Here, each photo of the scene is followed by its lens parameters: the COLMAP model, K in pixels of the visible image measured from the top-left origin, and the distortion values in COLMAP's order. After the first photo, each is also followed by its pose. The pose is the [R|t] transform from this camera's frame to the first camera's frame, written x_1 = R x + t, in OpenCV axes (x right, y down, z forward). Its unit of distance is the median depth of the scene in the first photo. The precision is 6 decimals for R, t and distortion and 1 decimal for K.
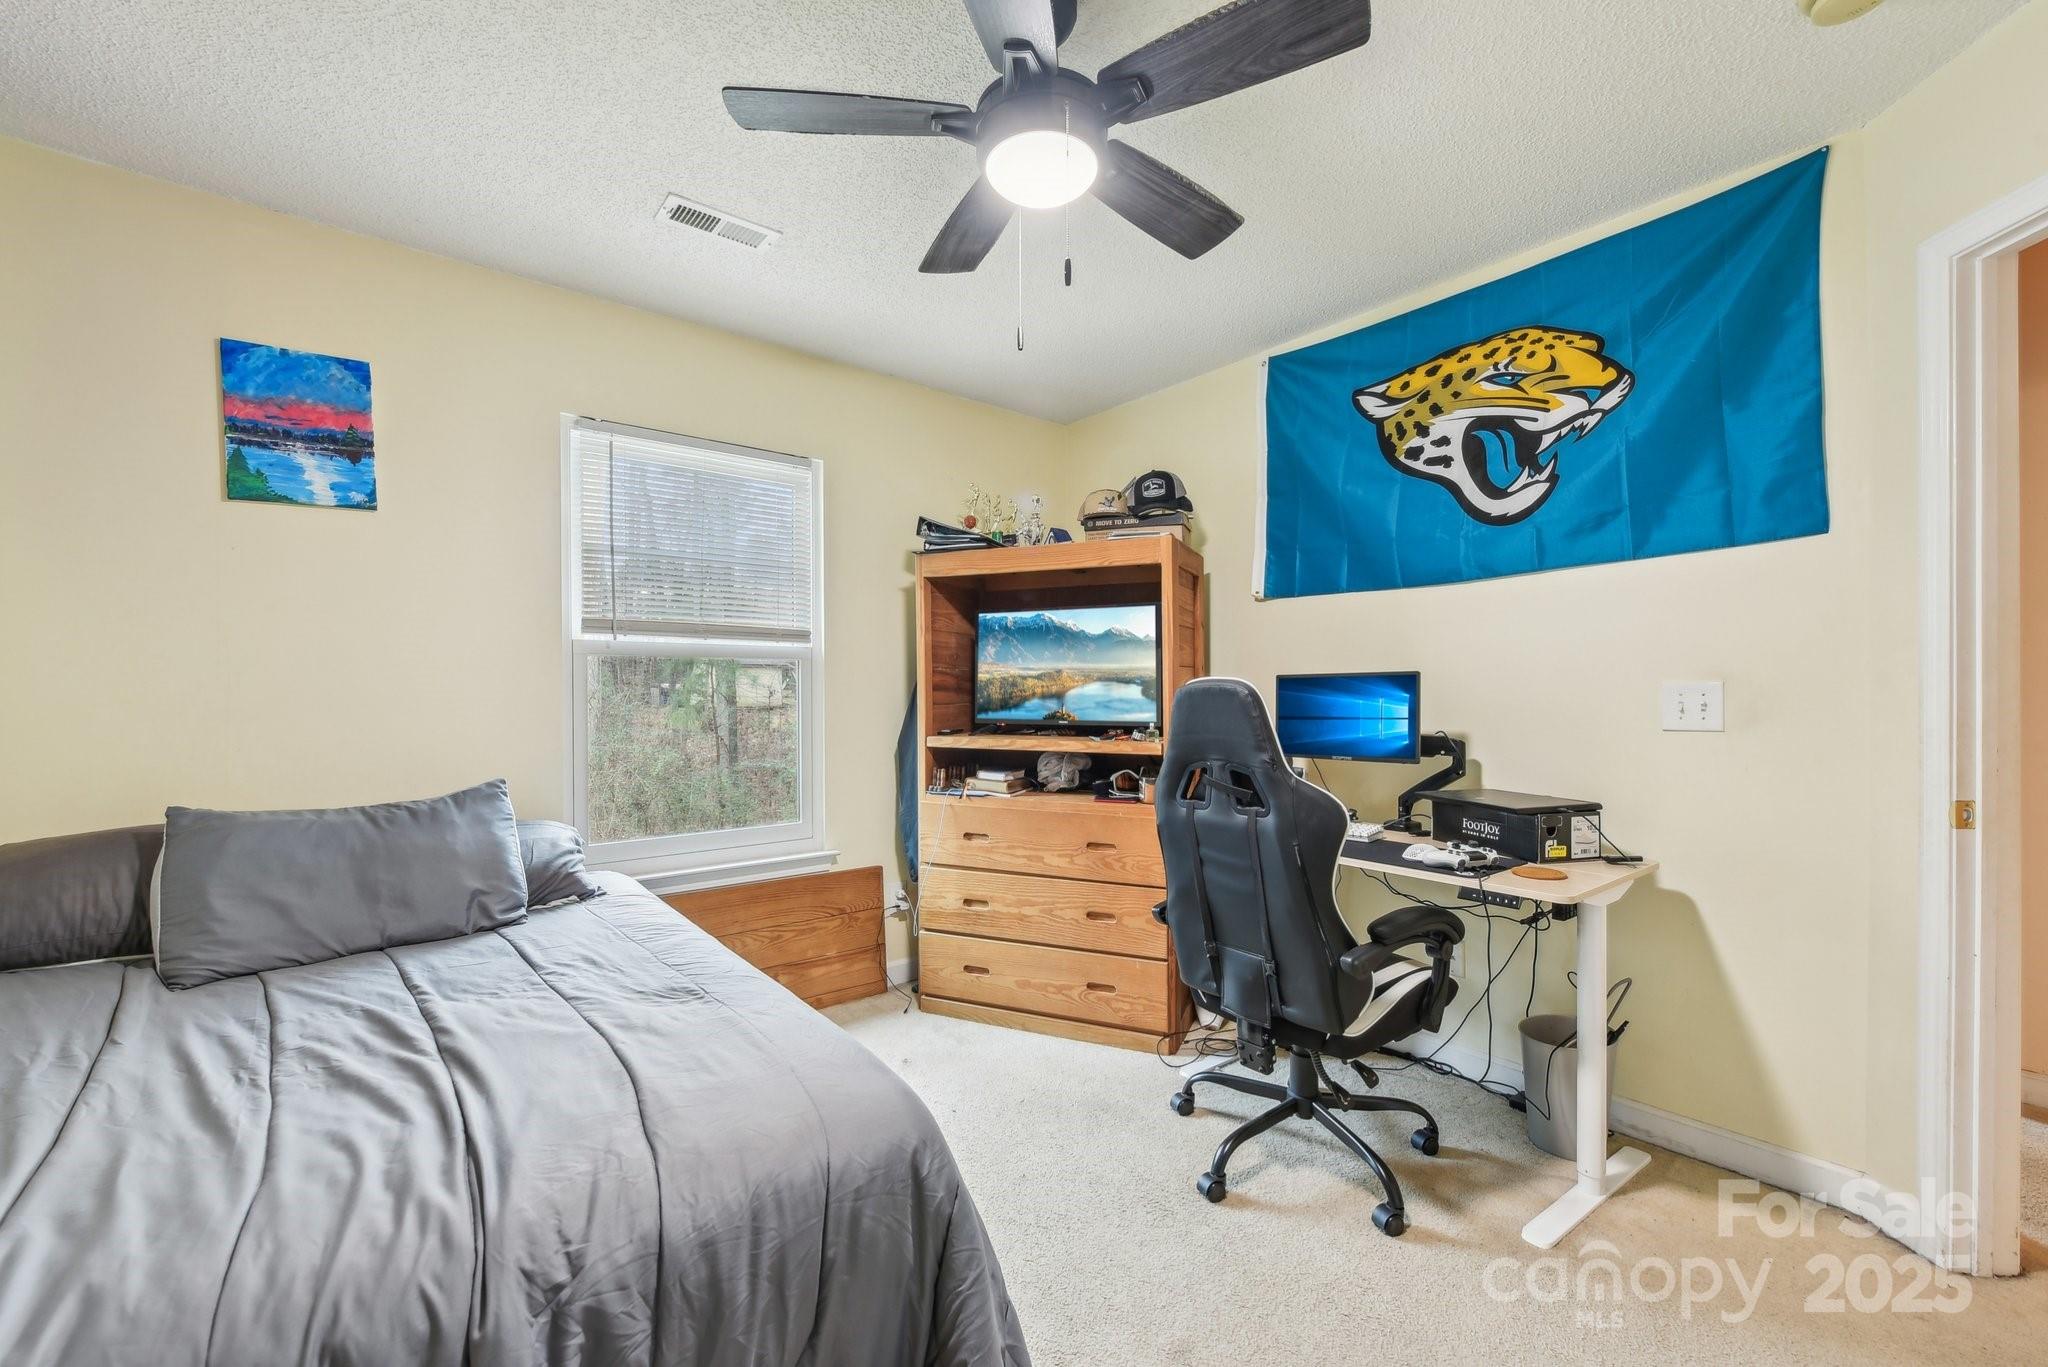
lens RADIAL K [[820.2, 0, 1018.5], [0, 820.2, 686.7], [0, 0, 1]] dist [-0.008564, -0.000464]
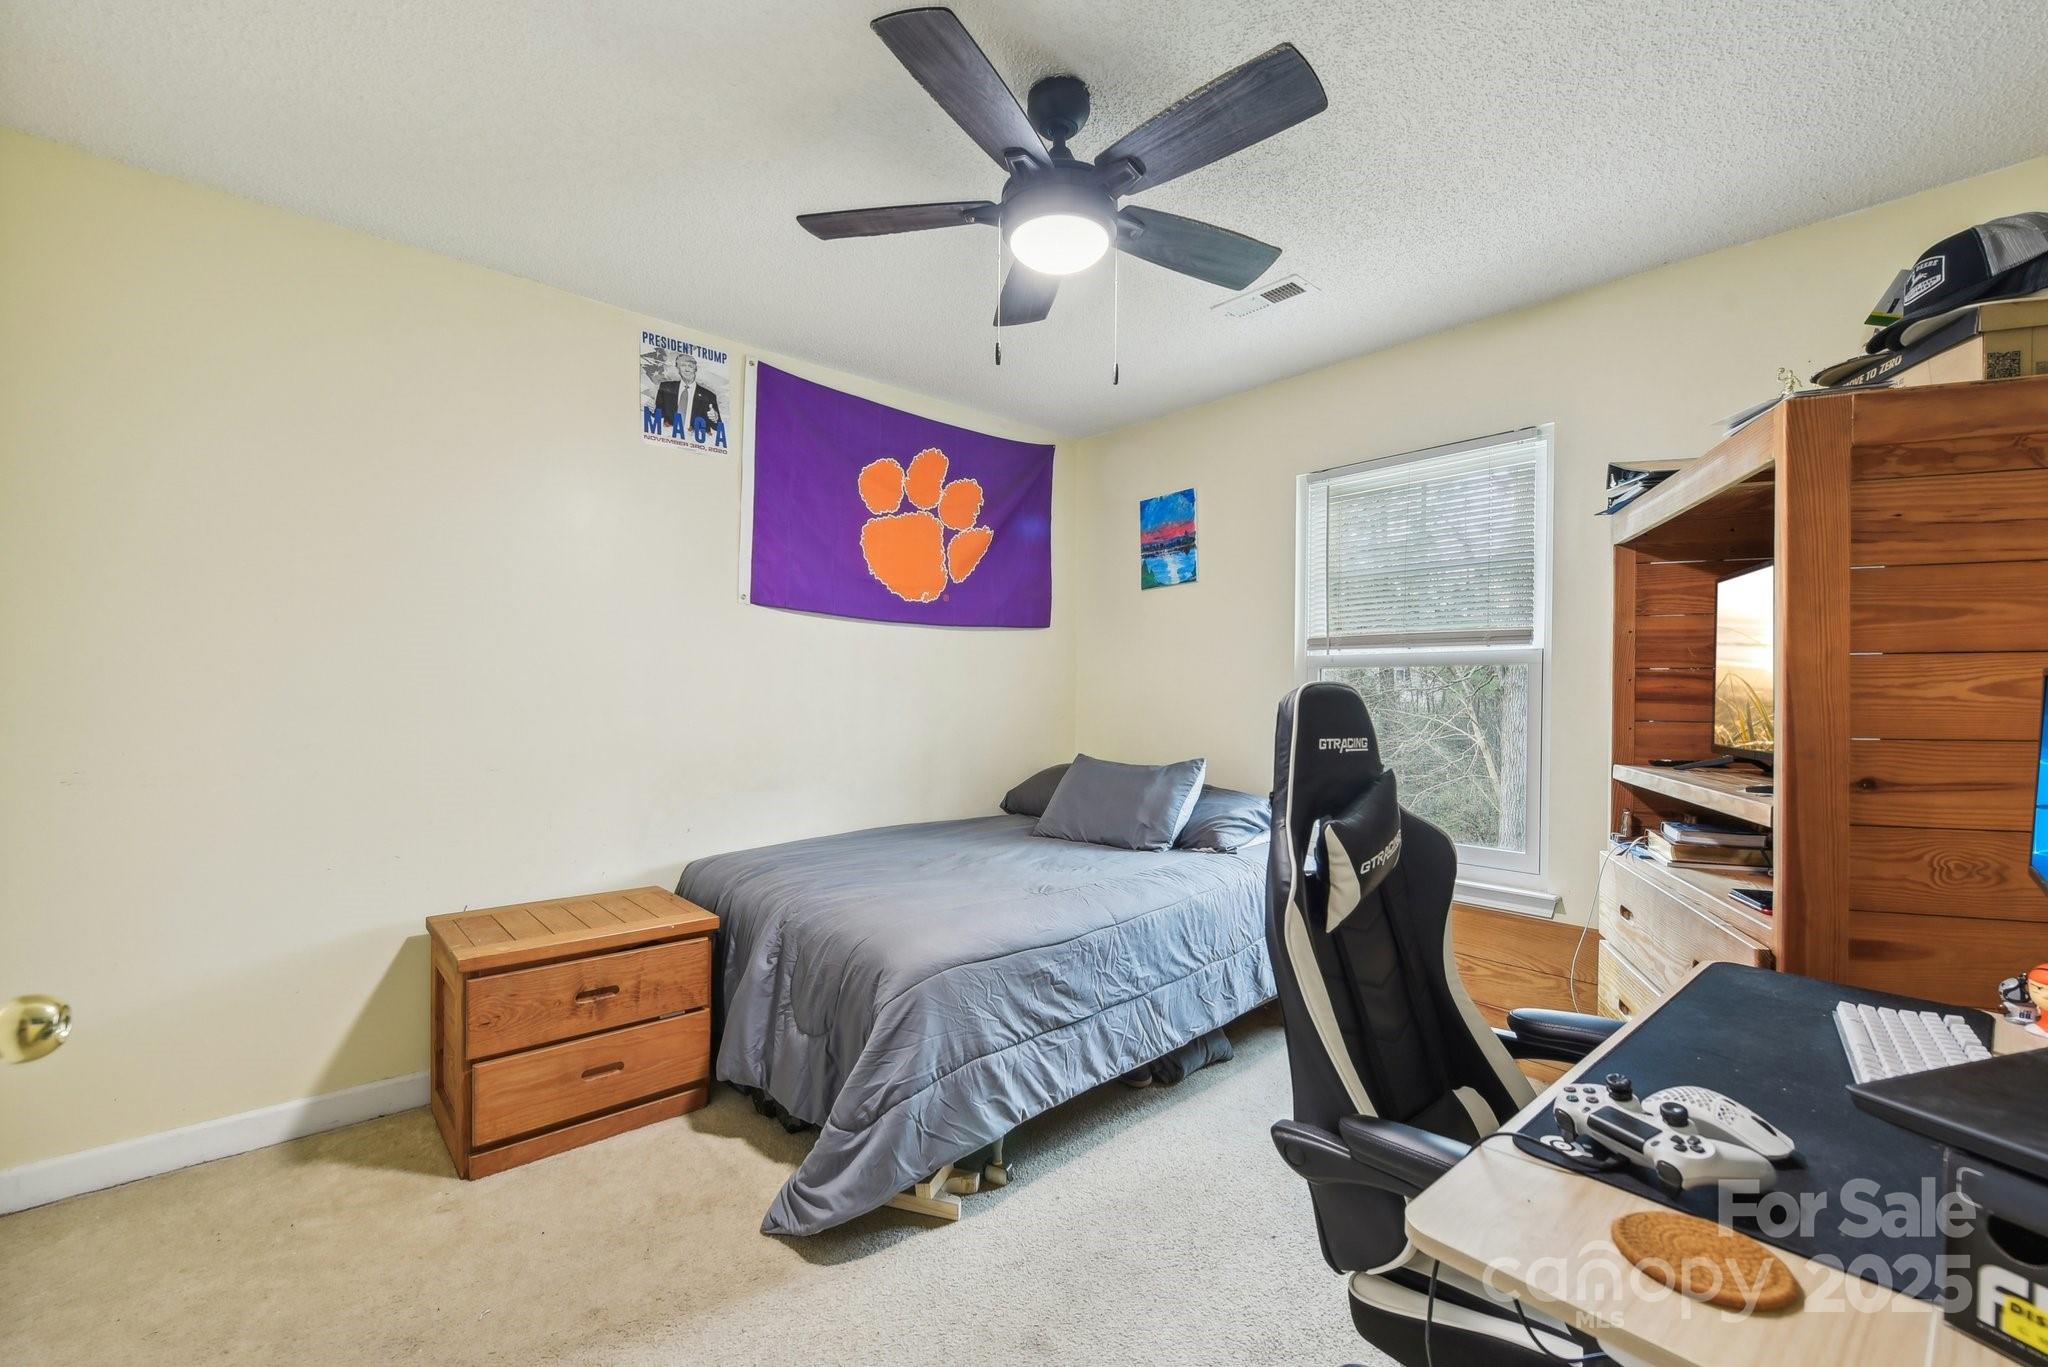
lens RADIAL K [[820.2, 0, 1018.5], [0, 820.2, 686.7], [0, 0, 1]] dist [-0.008564, -0.000464]
pose [[0.071389, -0.009616, -0.997402, 0.757539], [-0.003205, 0.999946, -0.009870, 0.001748], [0.997443, 0.003902, 0.071354, 0.558223]]
